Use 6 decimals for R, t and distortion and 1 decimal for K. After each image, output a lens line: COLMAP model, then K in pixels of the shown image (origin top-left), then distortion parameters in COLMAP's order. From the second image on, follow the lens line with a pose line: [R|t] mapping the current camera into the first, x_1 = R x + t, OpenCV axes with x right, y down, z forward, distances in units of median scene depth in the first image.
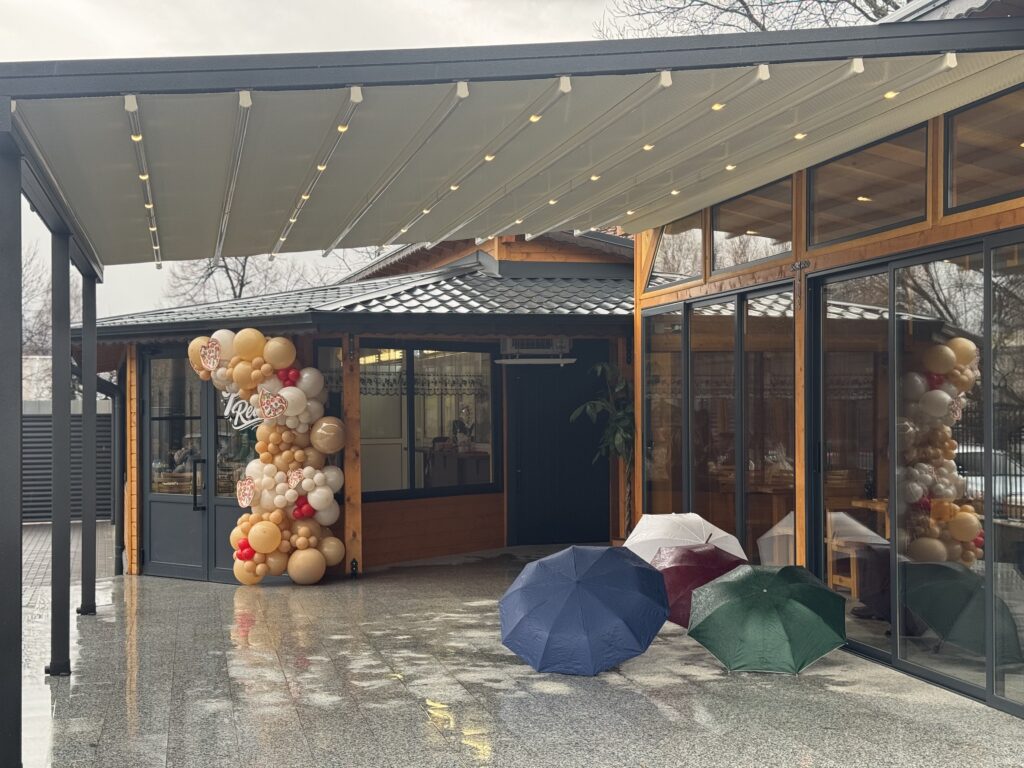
lens RADIAL K [[1447.6, 0, 512.0], [0, 1447.6, 384.0], [0, 0, 1]] dist [0.137820, -0.060089]
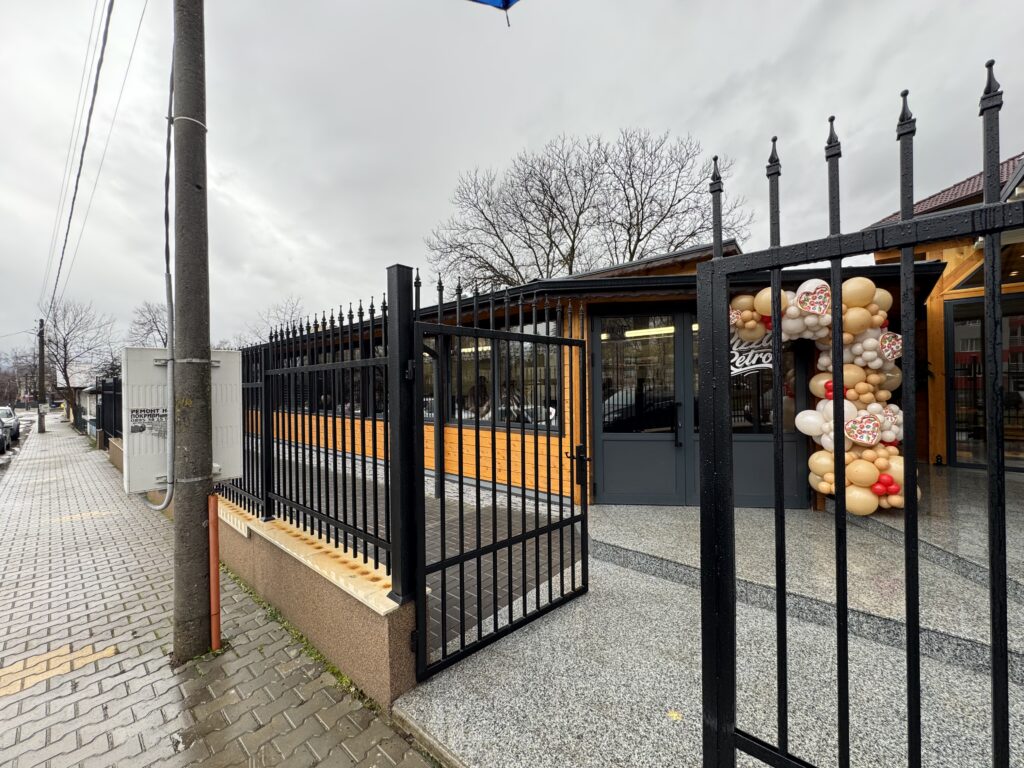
lens RADIAL K [[414.3, 0, 509.0], [0, 414.3, 384.5], [0, 0, 1]] dist [-0.000504, 0.000298]
pose [[0.838053, -0.015878, 0.545357, -0.519747], [0.005333, 0.999767, 0.020912, 0.029988], [-0.545562, -0.014617, 0.837943, 0.816767]]
